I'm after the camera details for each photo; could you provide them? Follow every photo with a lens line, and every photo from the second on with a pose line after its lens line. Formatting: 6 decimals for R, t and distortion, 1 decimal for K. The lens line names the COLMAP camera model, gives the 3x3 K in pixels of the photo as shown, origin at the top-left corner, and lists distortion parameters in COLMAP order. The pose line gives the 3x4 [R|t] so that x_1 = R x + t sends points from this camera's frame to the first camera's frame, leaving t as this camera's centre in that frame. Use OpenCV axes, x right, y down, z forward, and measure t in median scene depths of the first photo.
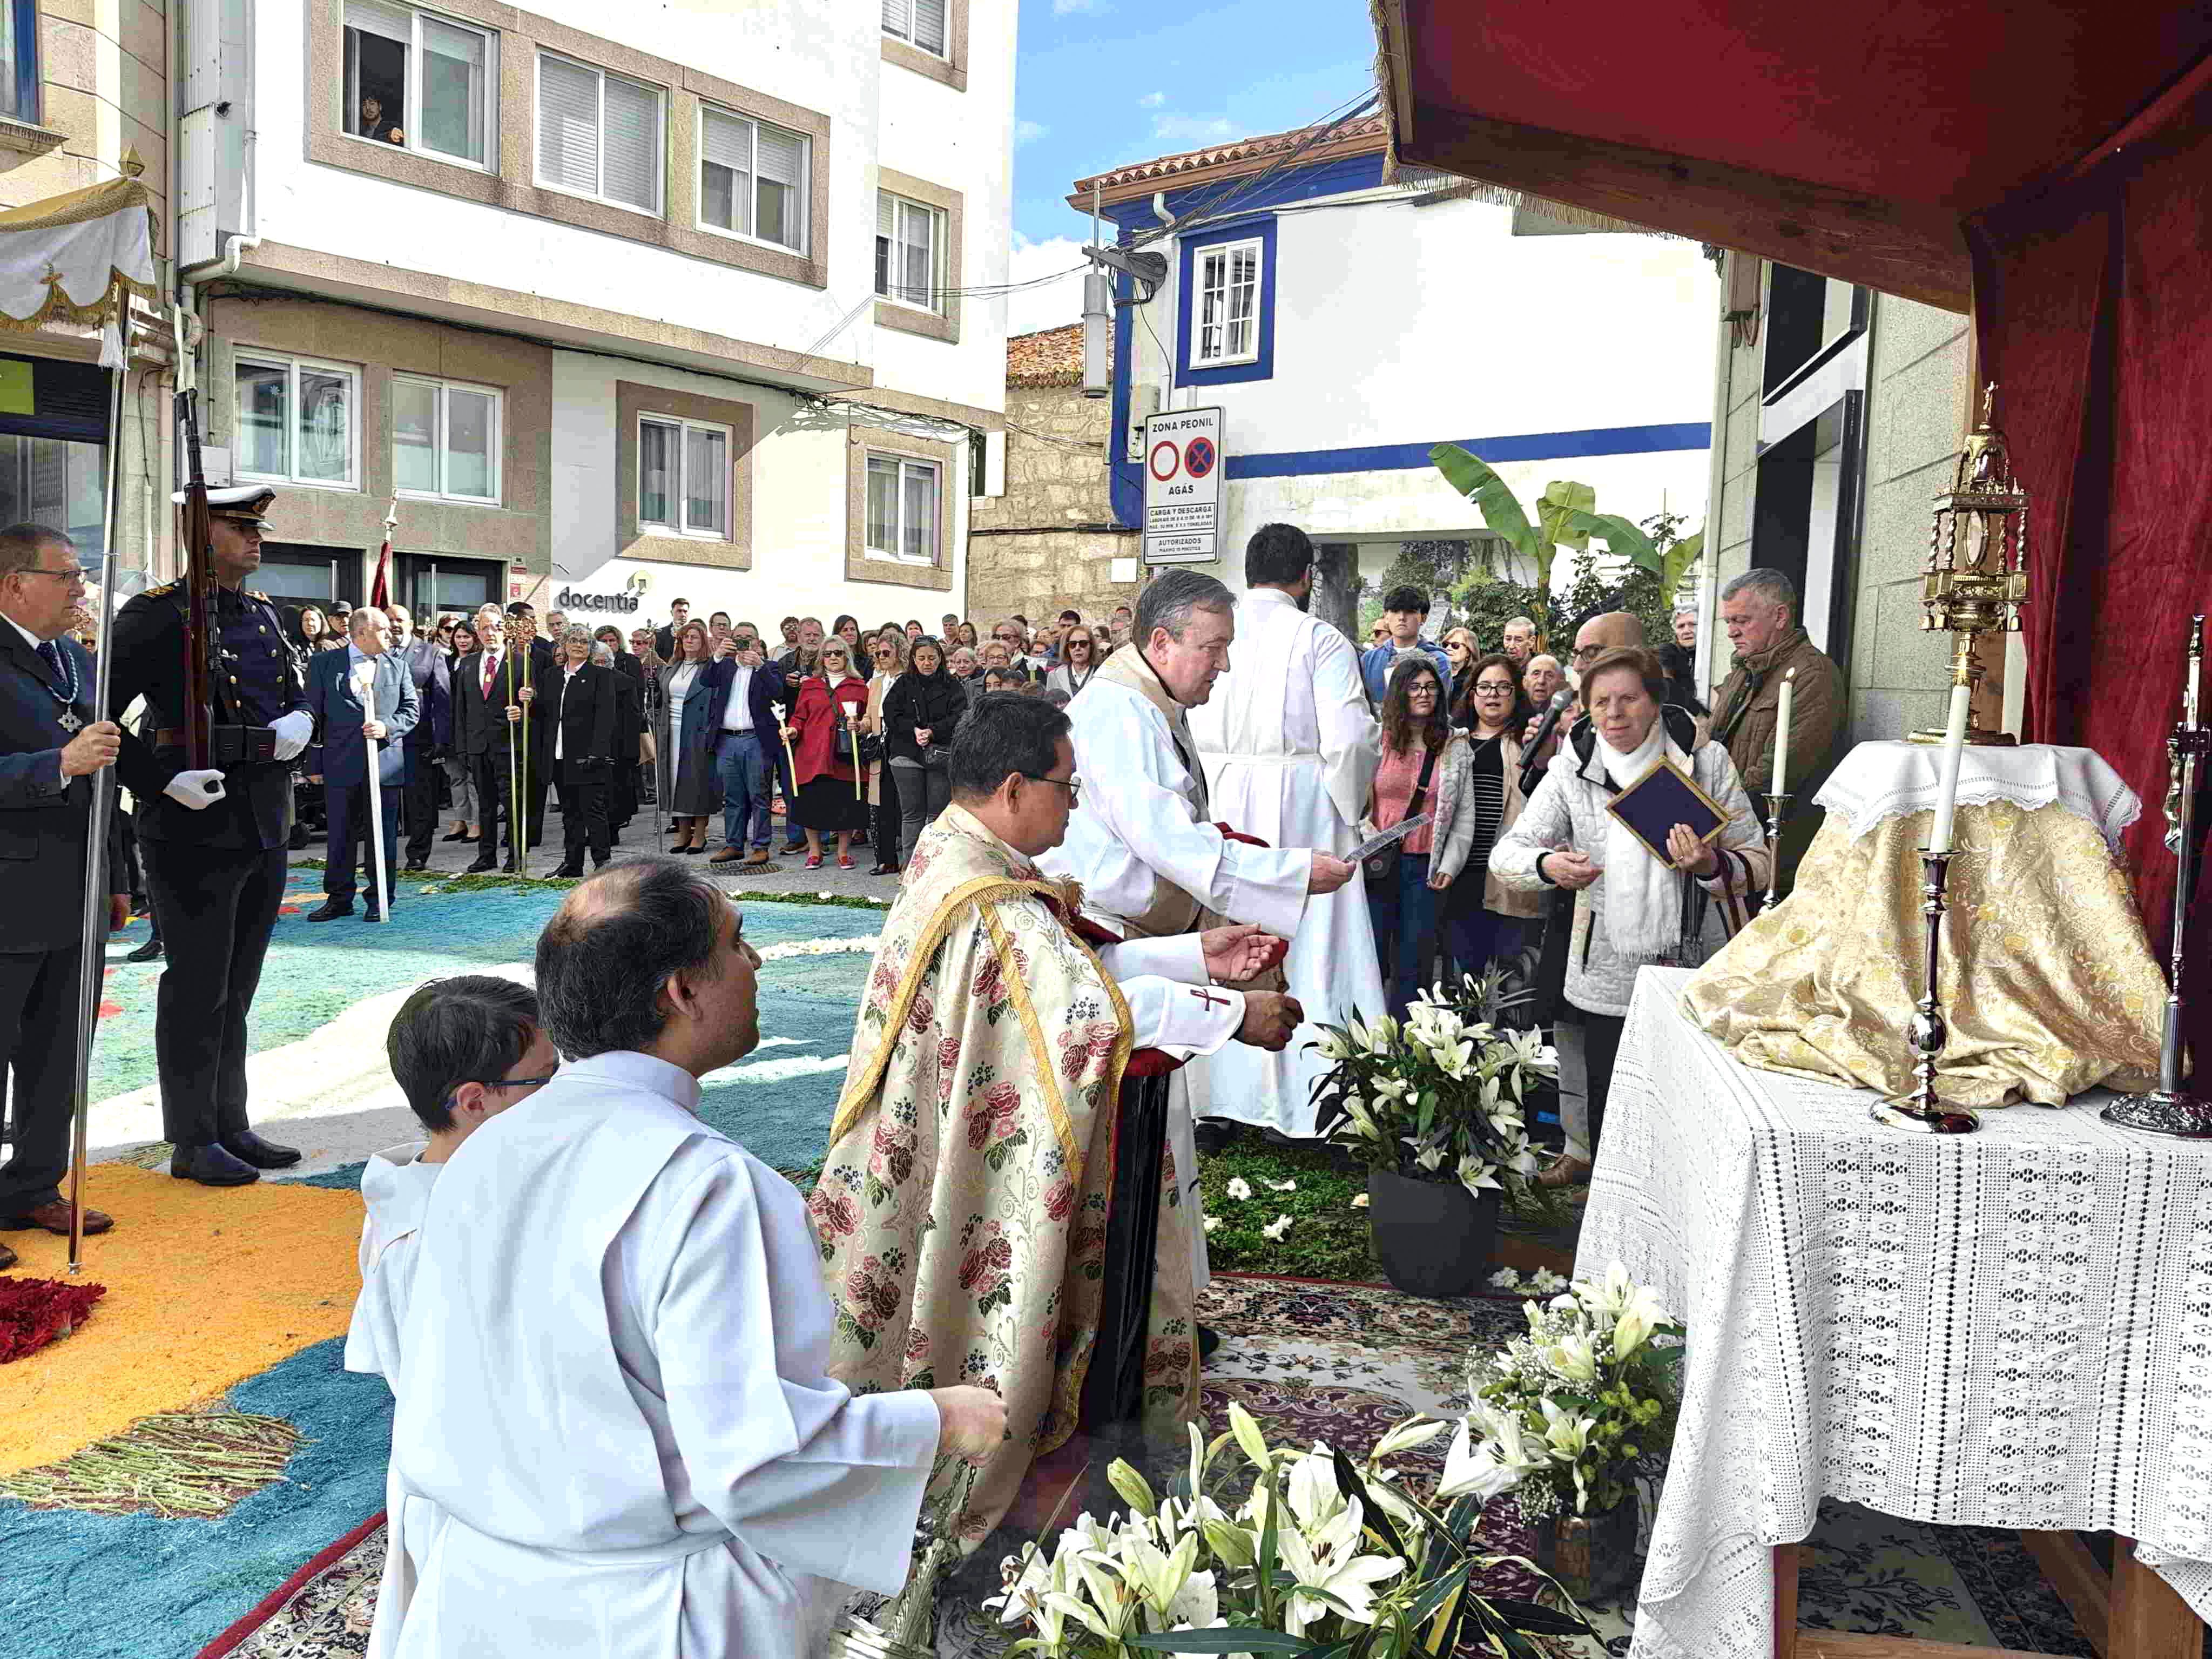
lens RADIAL K [[1698.6, 0, 1108.9], [0, 1698.6, 848.7], [0, 0, 1]] dist [0.103483, -0.217258]
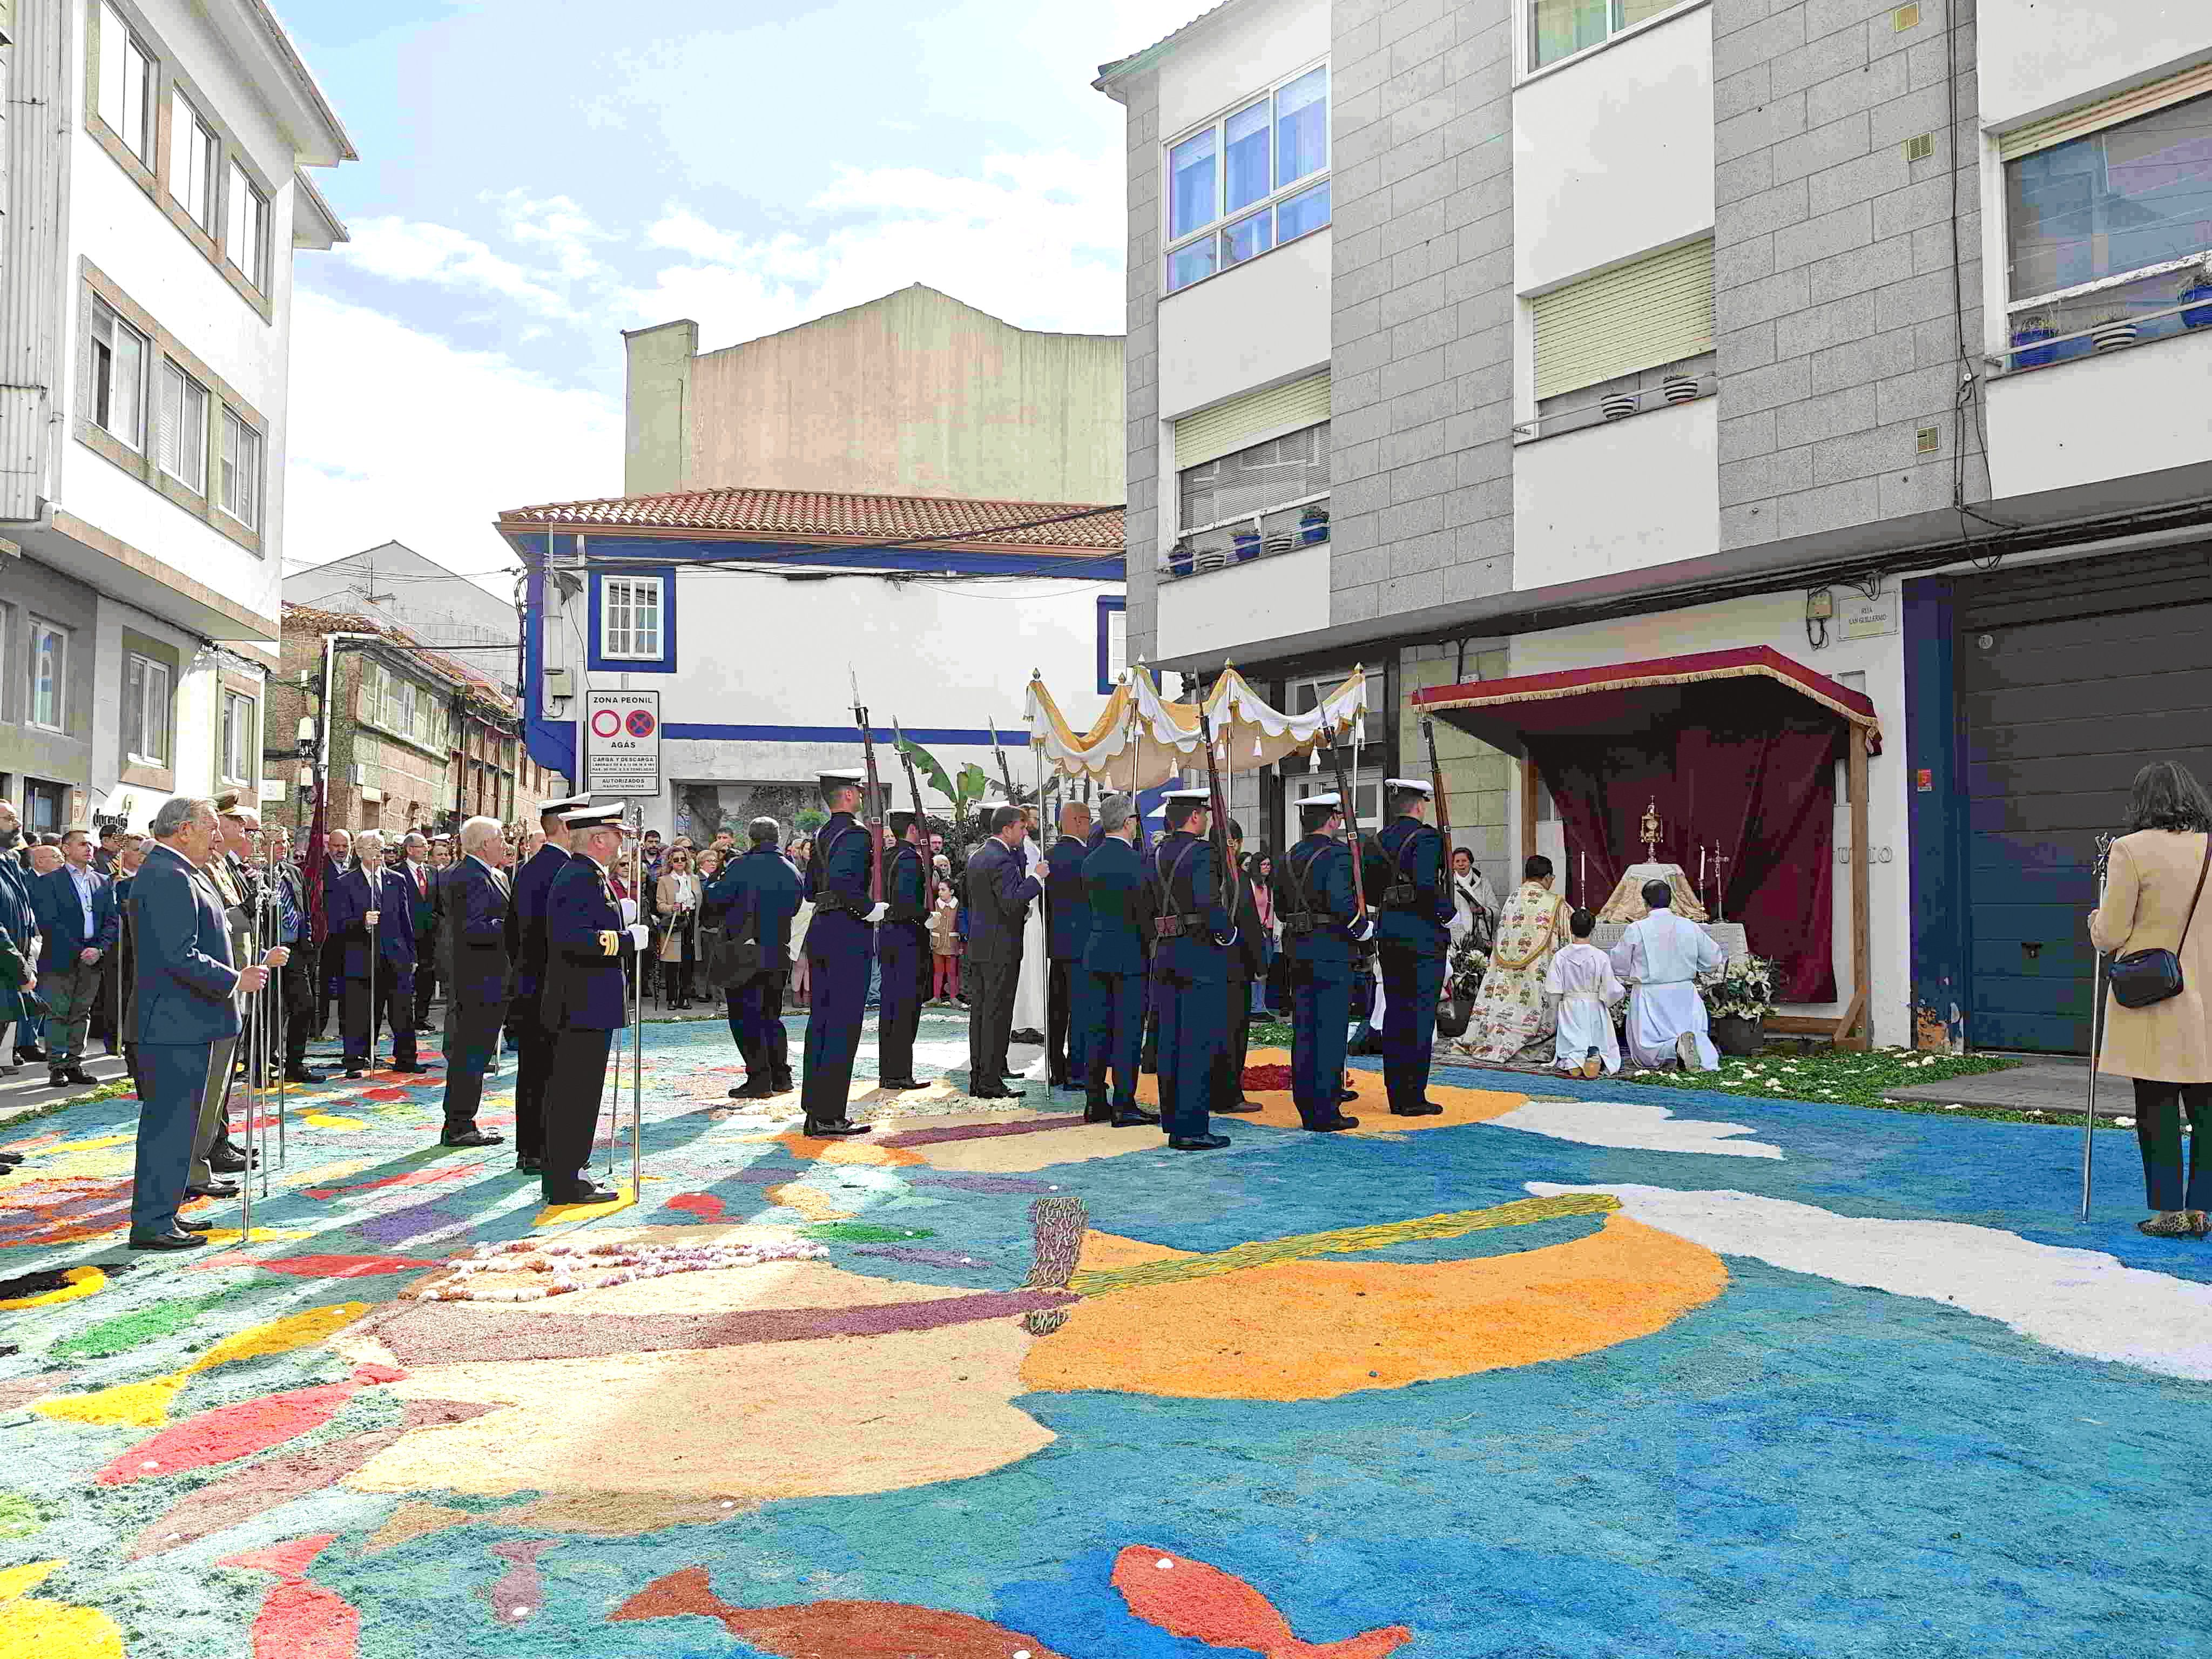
lens RADIAL K [[1670.3, 0, 1106.0], [0, 1670.3, 829.5], [0, 0, 1]] dist [0.121004, -0.214684]
pose [[0.643075, 0.002537, 0.765799, -0.854257], [0.102875, 0.990644, -0.089670, 0.025186], [-0.758862, 0.136447, 0.636797, -0.188610]]
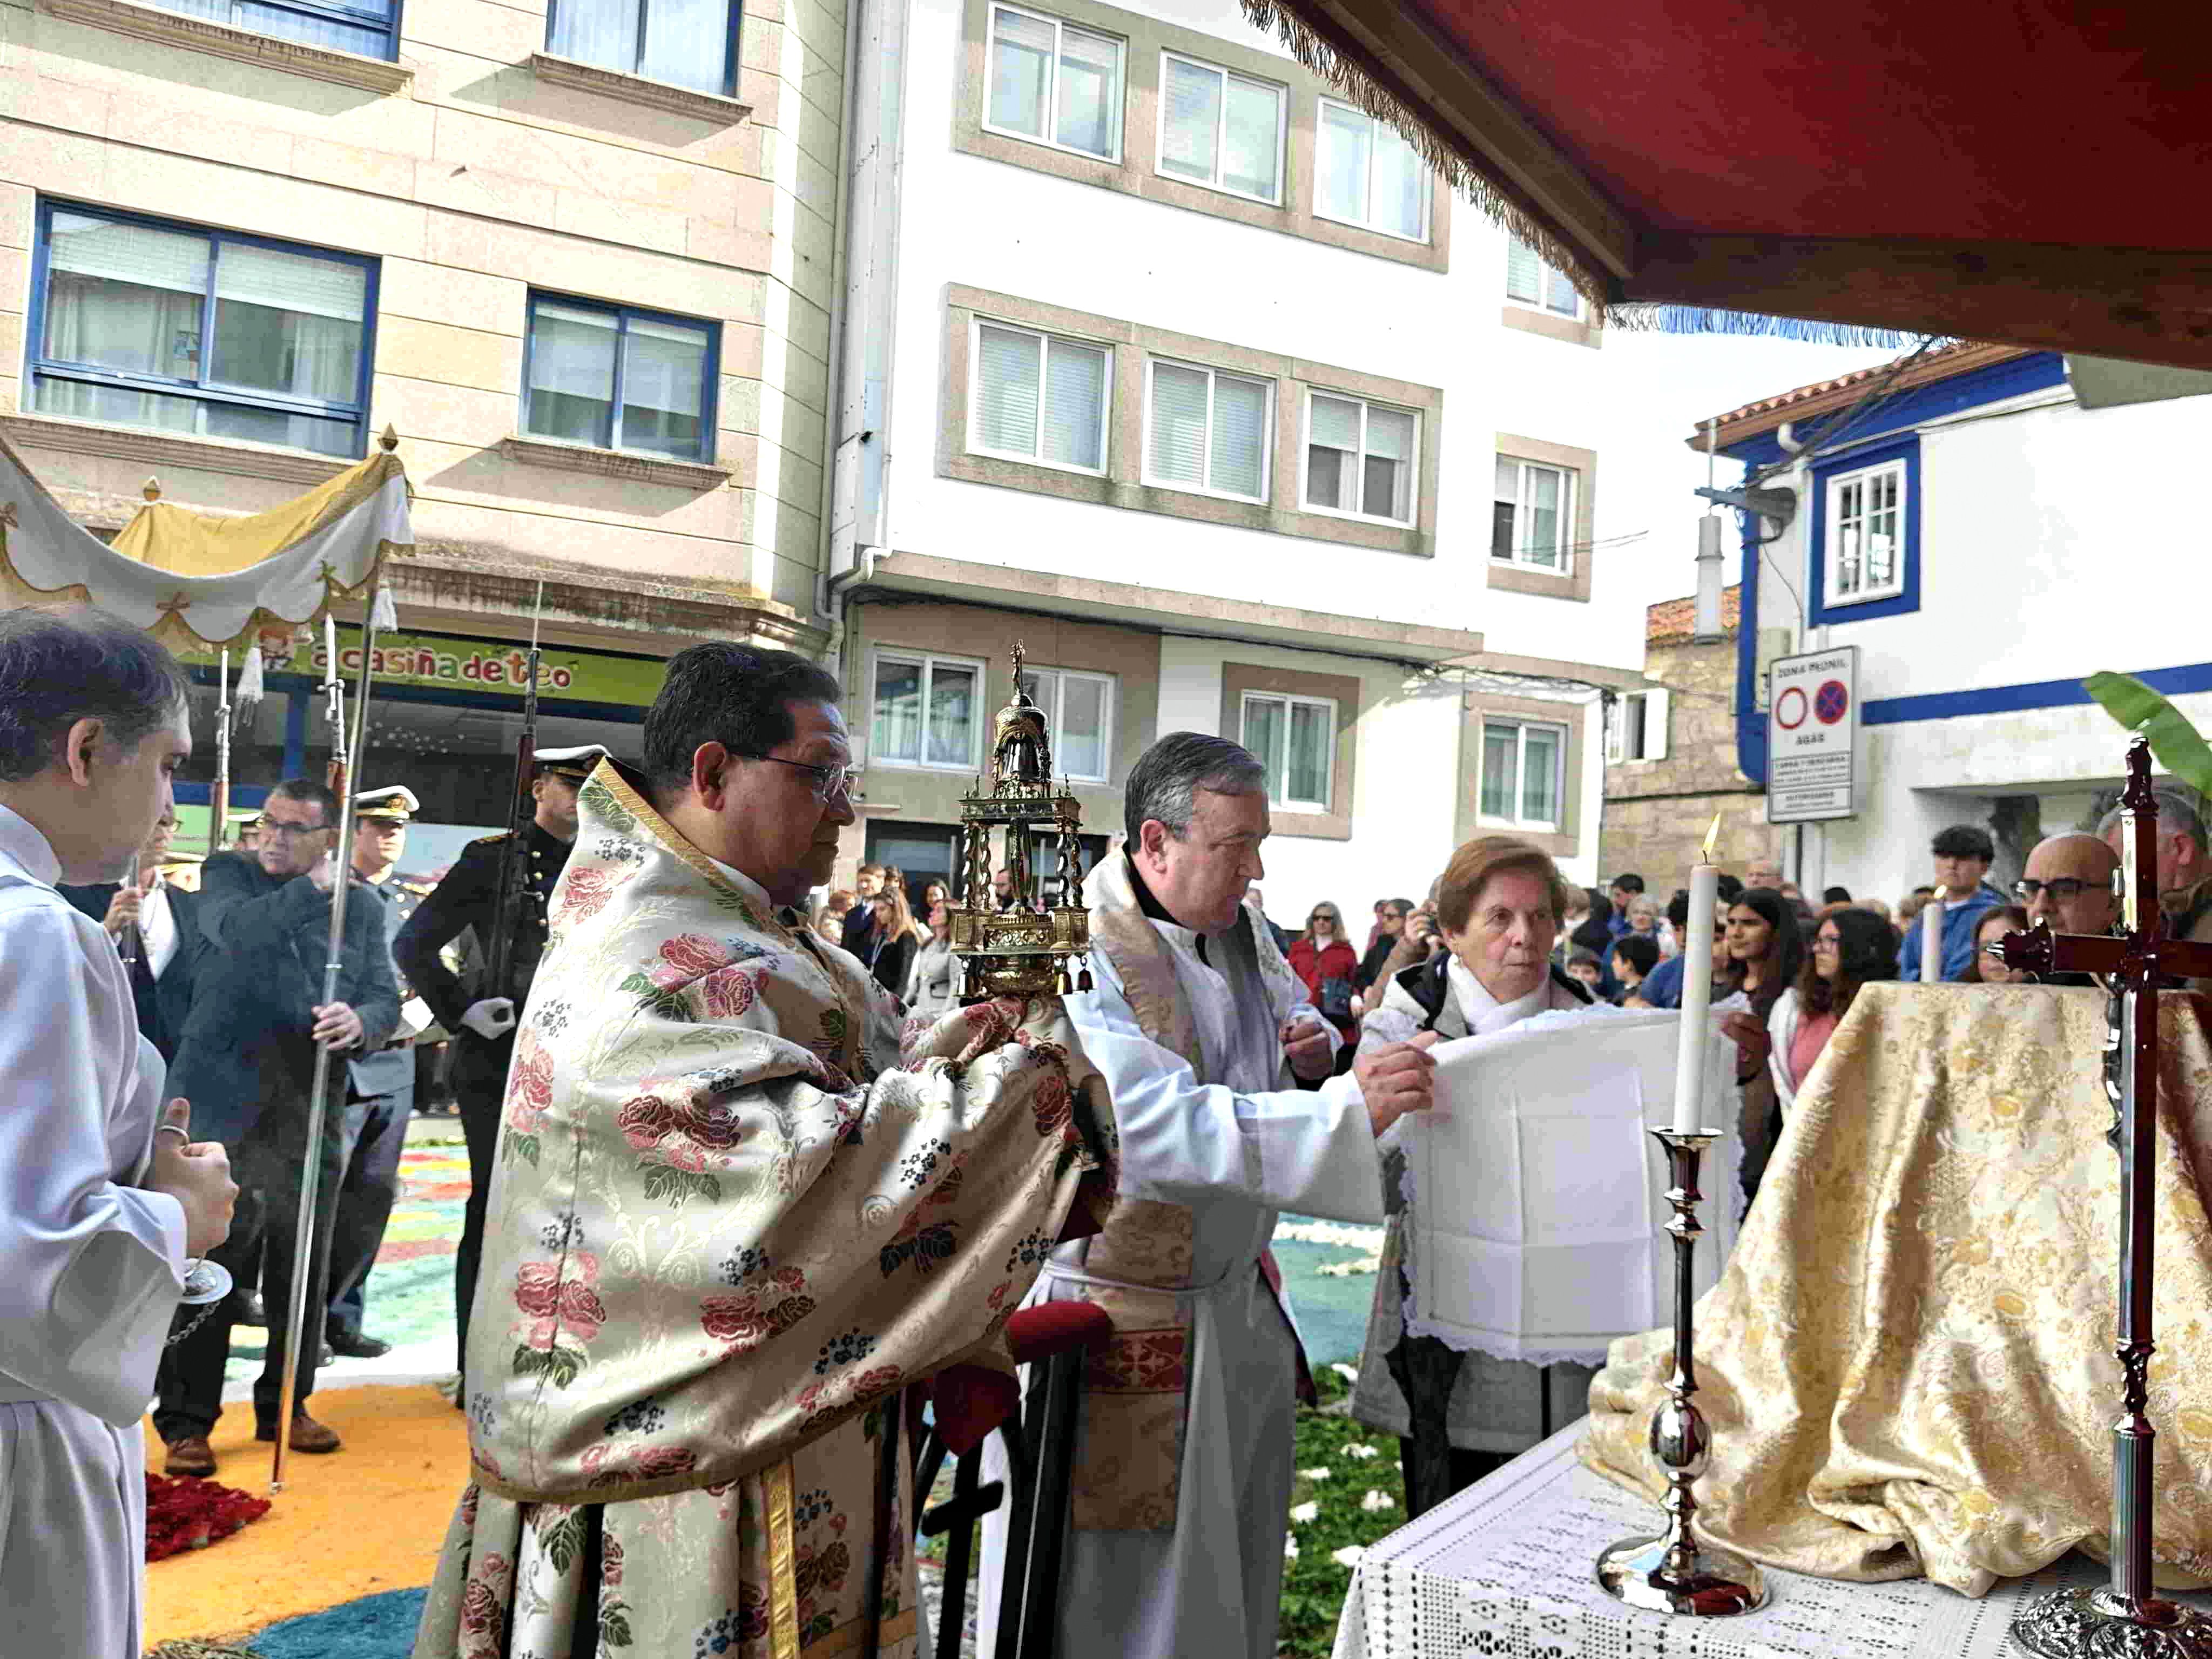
lens RADIAL K [[1753.9, 0, 1121.7], [0, 1753.9, 875.9], [0, 0, 1]] dist [0.083725, -0.220656]
pose [[0.918582, -0.007989, -0.395149, 0.085306], [-0.050184, 0.989346, -0.136664, 0.001063], [0.392031, 0.145367, 0.908394, 0.051557]]
